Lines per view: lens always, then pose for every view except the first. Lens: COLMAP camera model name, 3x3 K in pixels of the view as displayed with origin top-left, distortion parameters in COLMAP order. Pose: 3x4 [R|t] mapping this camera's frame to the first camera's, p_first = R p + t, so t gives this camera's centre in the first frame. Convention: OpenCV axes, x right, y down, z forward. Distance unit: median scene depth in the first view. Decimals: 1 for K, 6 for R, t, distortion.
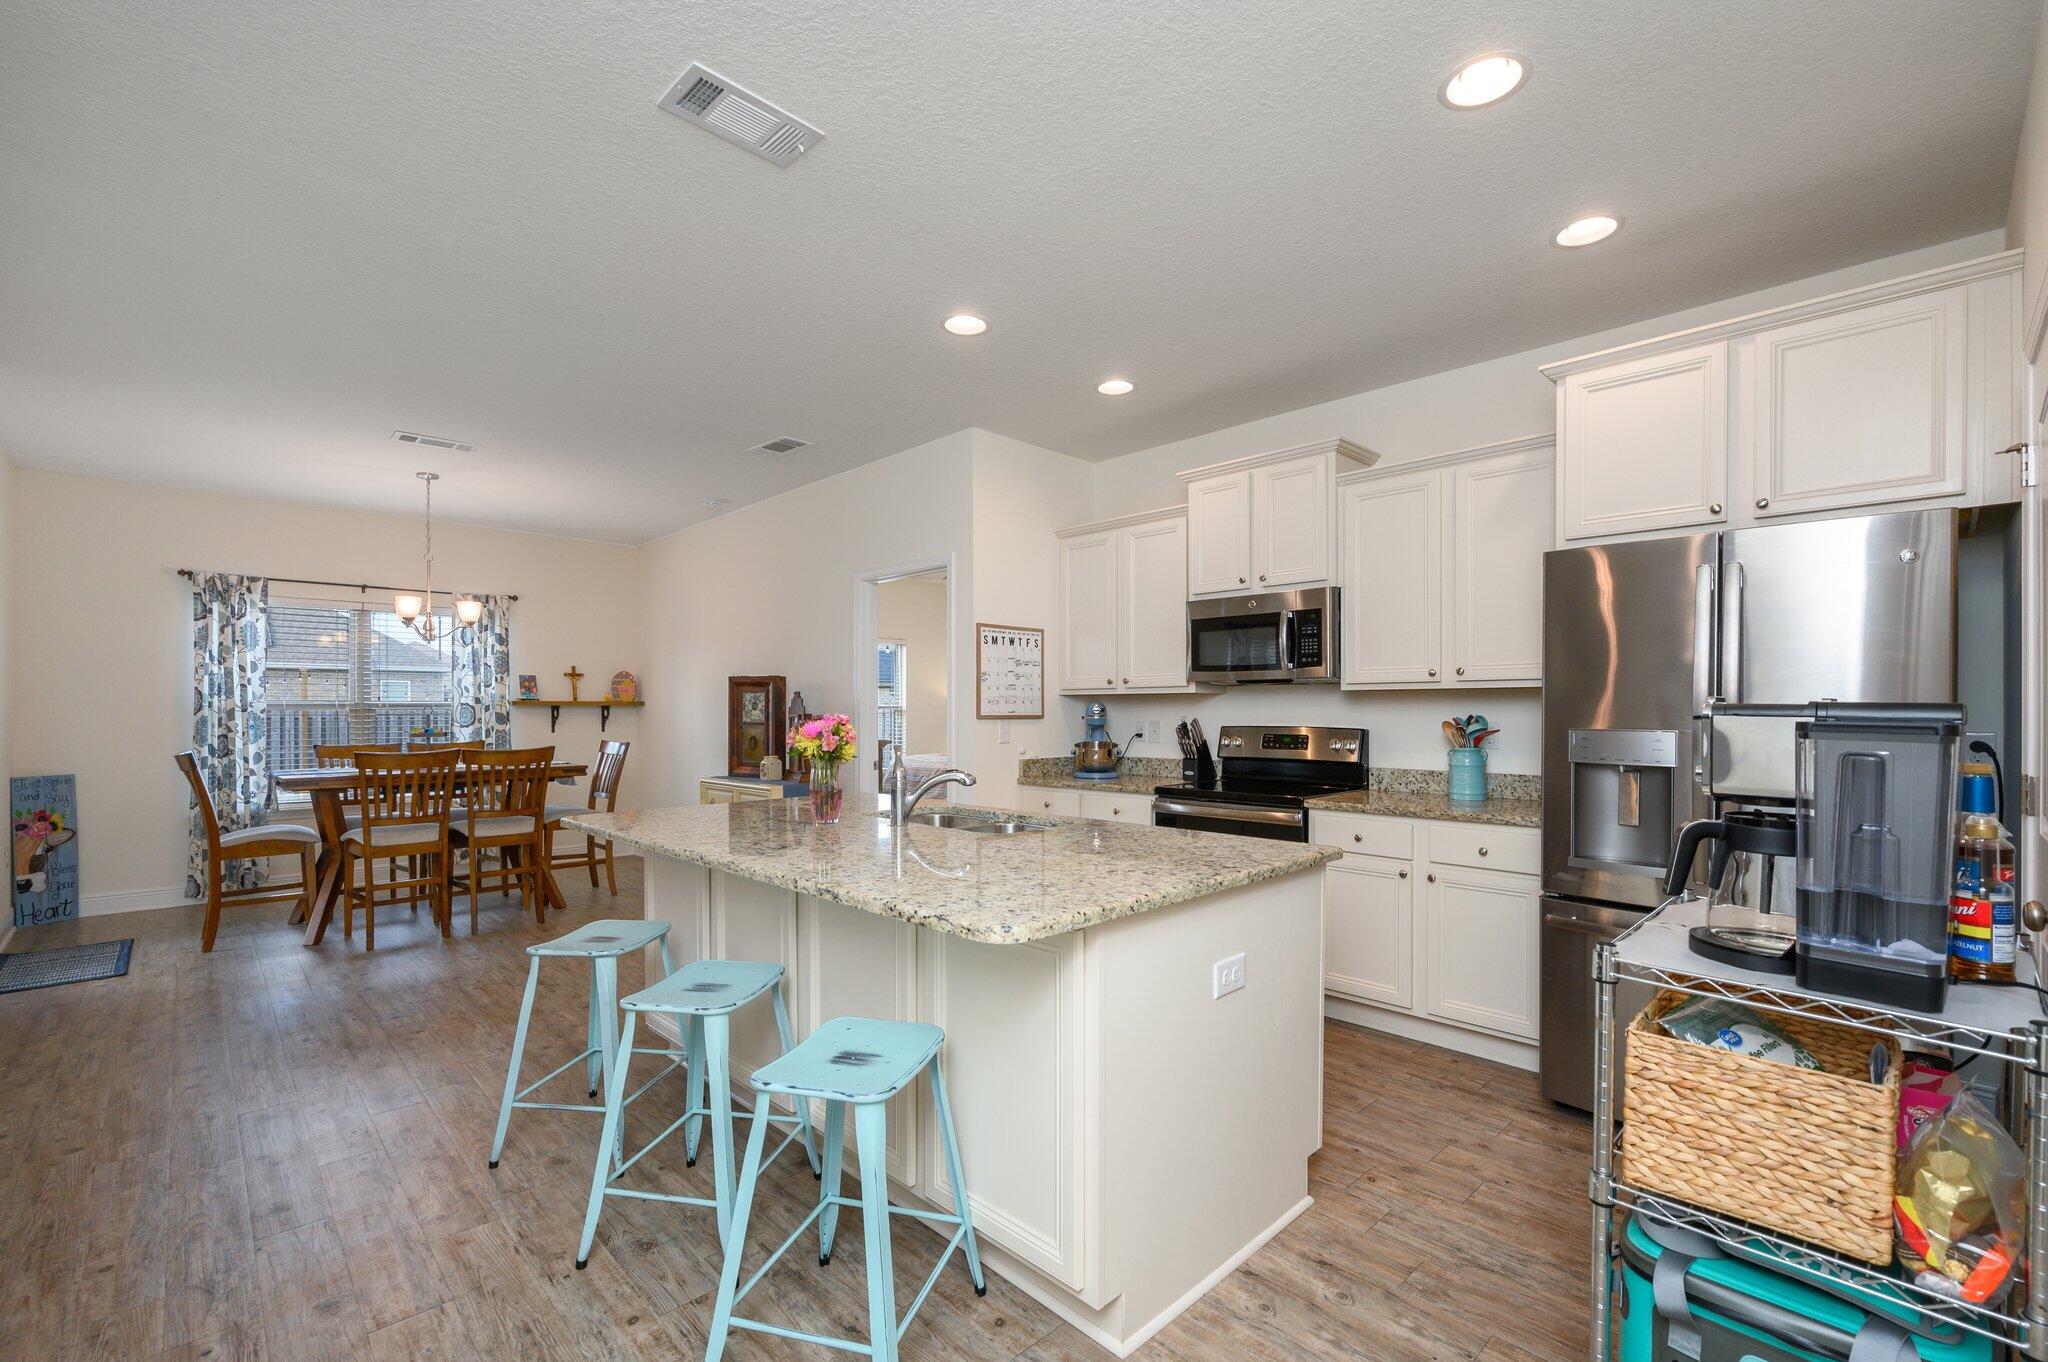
lens RADIAL K [[874.1, 0, 1013.2], [0, 874.1, 705.4], [0, 0, 1]] dist [-0.000686, -0.001521]
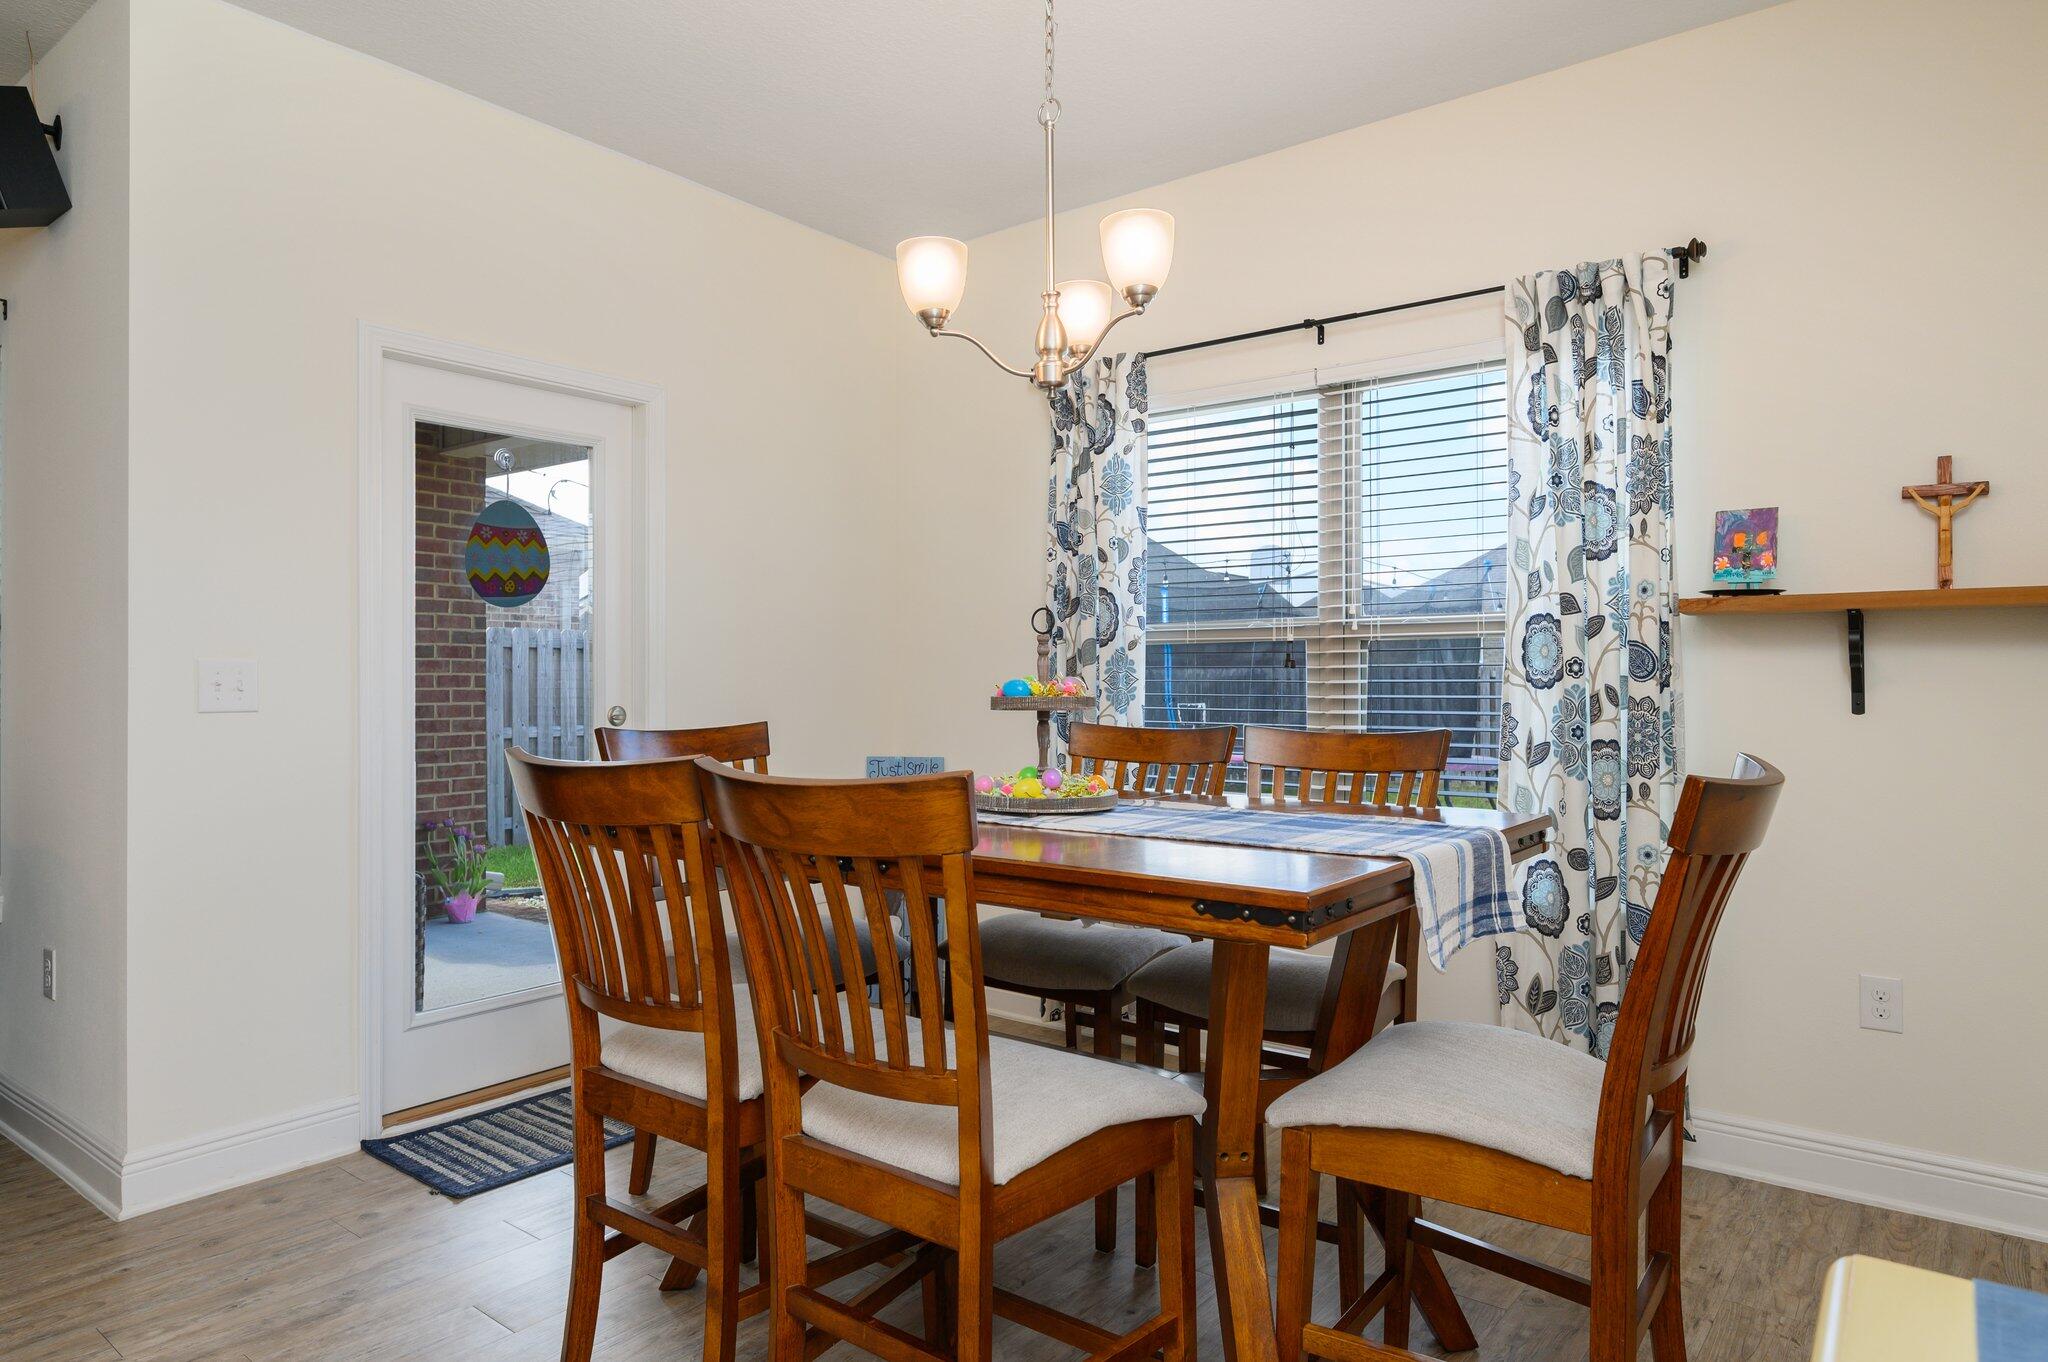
lens RADIAL K [[1214.5, 0, 1023.6], [0, 1214.5, 675.6], [0, 0, 1]] dist [-0.003701, -0.001273]
pose [[0.138402, -0.000750, -0.990376, -0.246542], [0.005141, 0.999987, -0.000039, 0.023046], [0.990363, -0.005086, 0.138404, 0.891185]]
